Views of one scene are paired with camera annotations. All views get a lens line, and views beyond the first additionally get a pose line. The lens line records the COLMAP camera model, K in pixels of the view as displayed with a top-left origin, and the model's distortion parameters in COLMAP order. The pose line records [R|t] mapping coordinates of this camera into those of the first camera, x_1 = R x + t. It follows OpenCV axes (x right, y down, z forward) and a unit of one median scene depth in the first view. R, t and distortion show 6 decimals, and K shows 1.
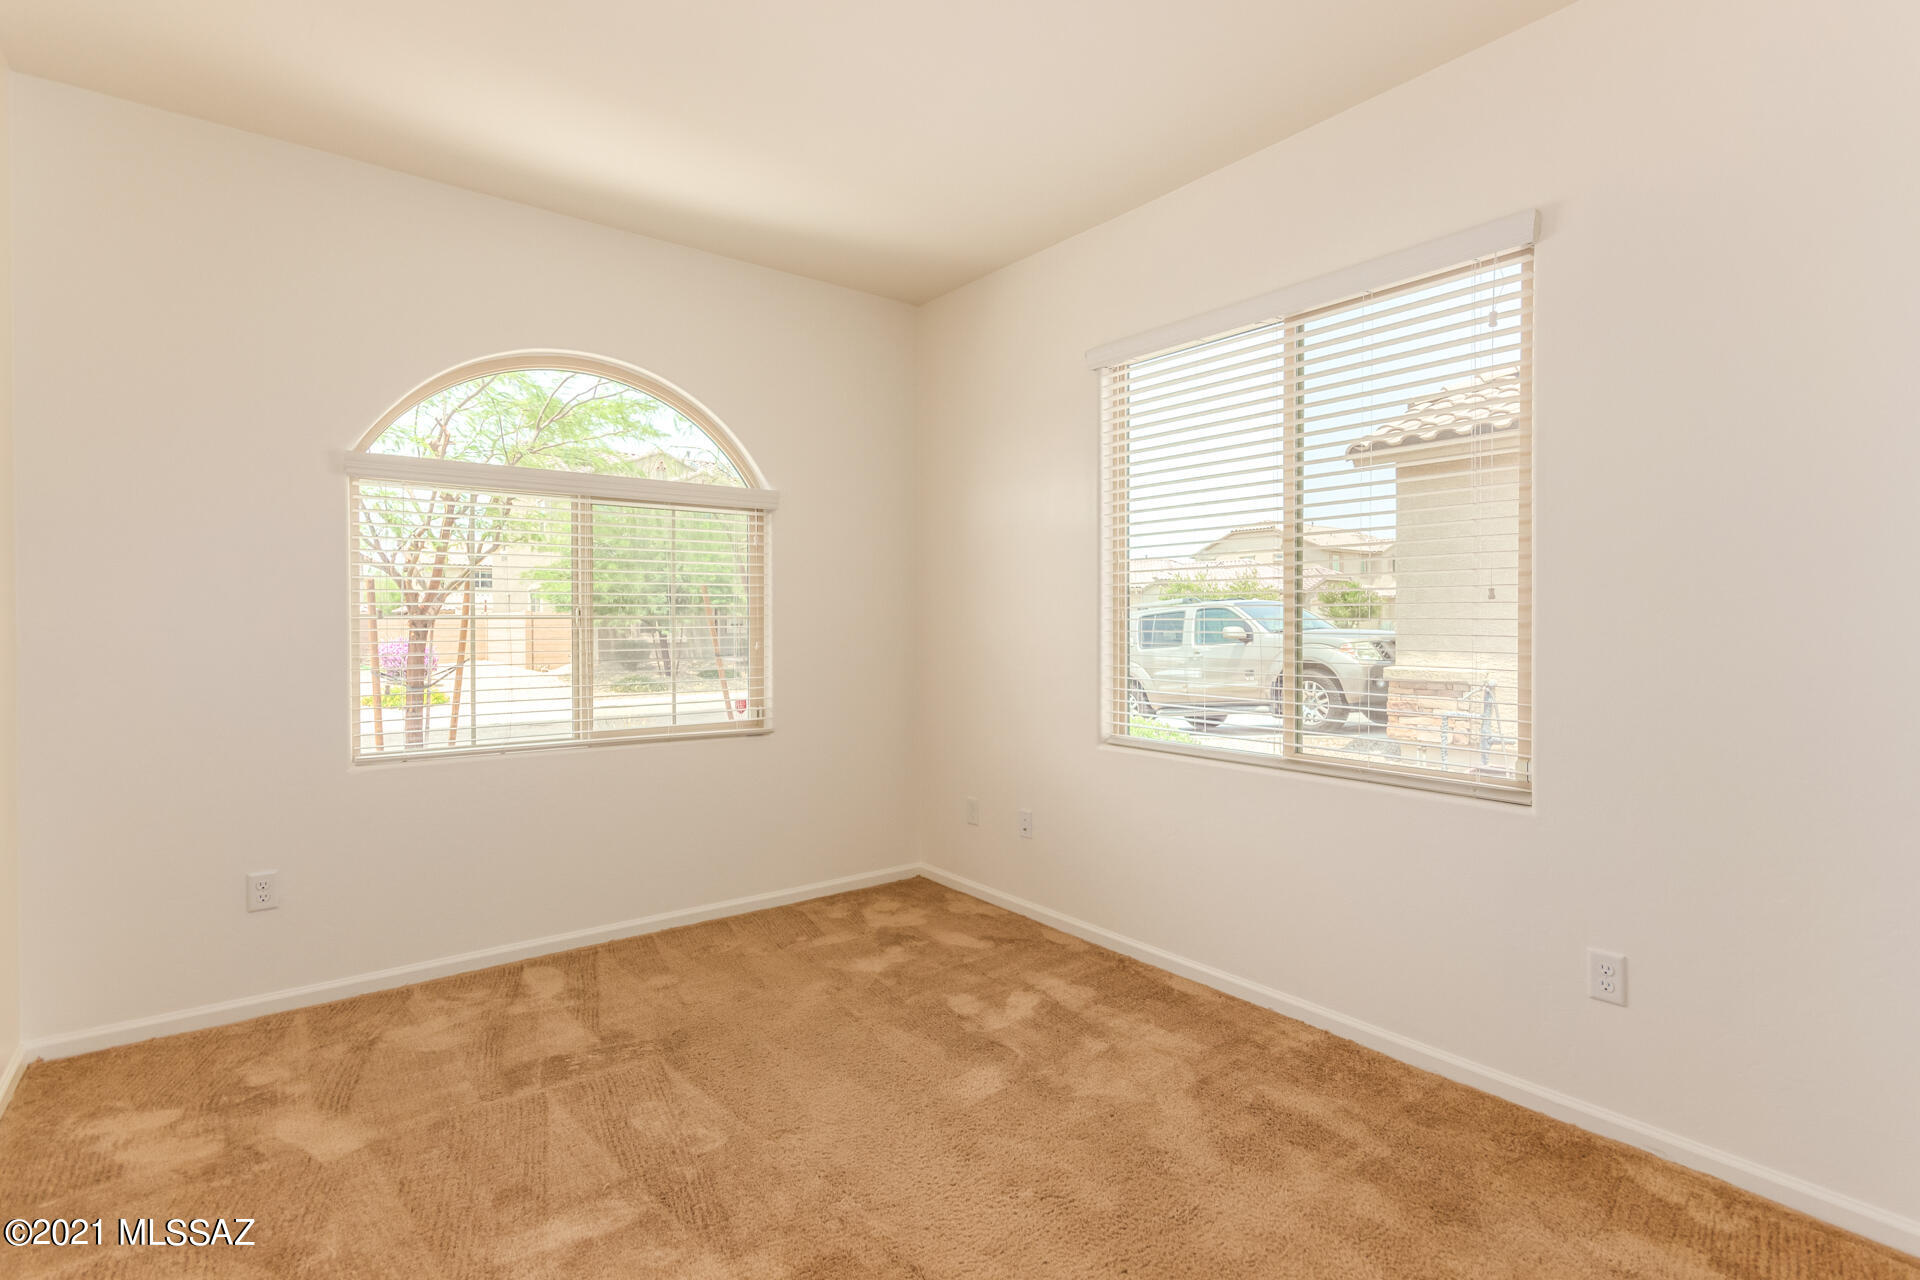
lens RADIAL K [[895.3, 0, 964.3], [0, 895.3, 631.9], [0, 0, 1]] dist [0.001706, 0.000498]
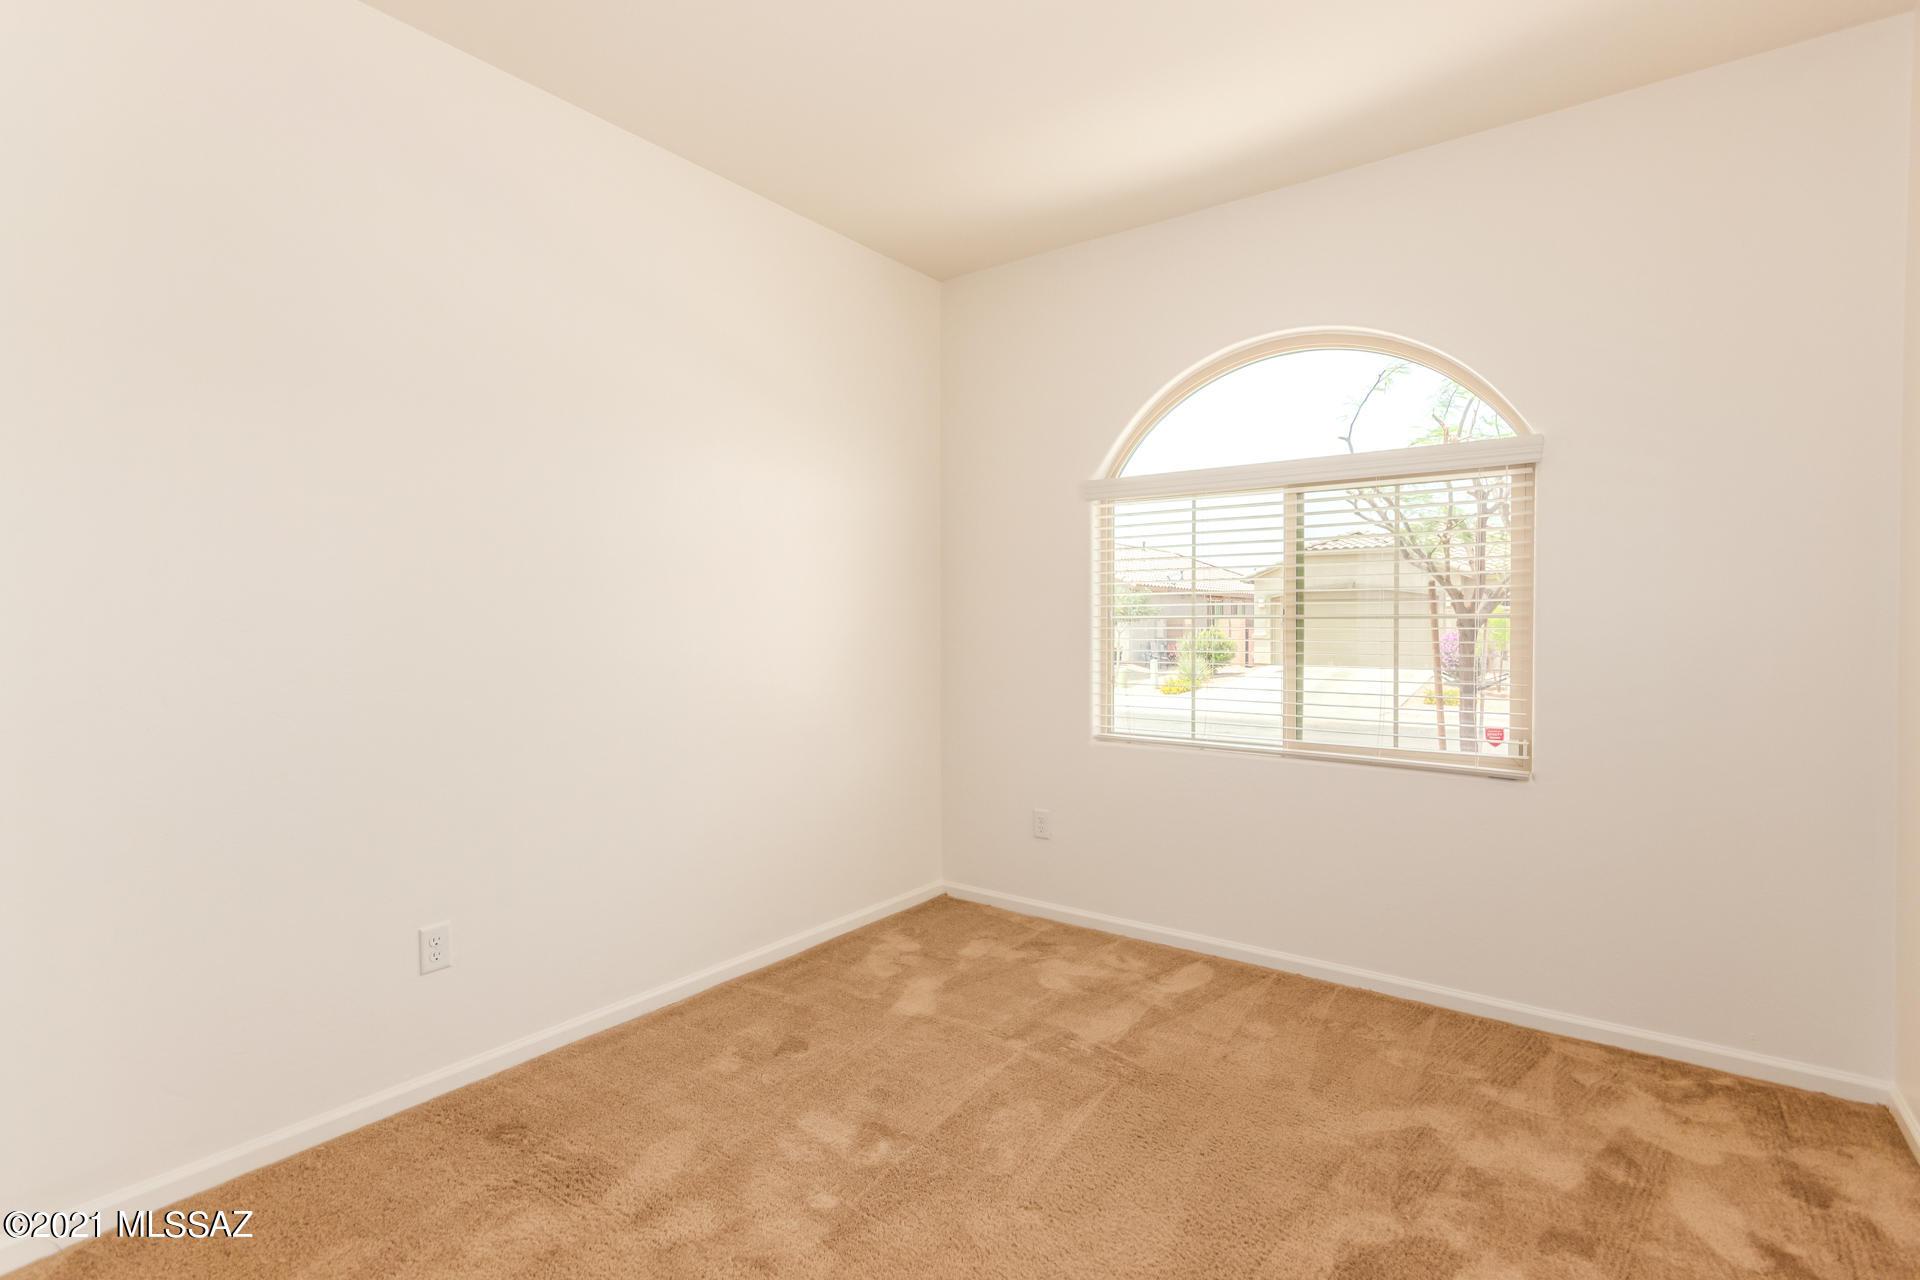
lens RADIAL K [[895.3, 0, 963.8], [0, 895.3, 634.3], [0, 0, 1]] dist [0.001706, 0.000498]
pose [[0.287157, 0.015682, -0.957755, 0.399720], [-0.011648, 0.999849, 0.012879, -0.006558], [0.957813, 0.007458, 0.287297, 0.447469]]
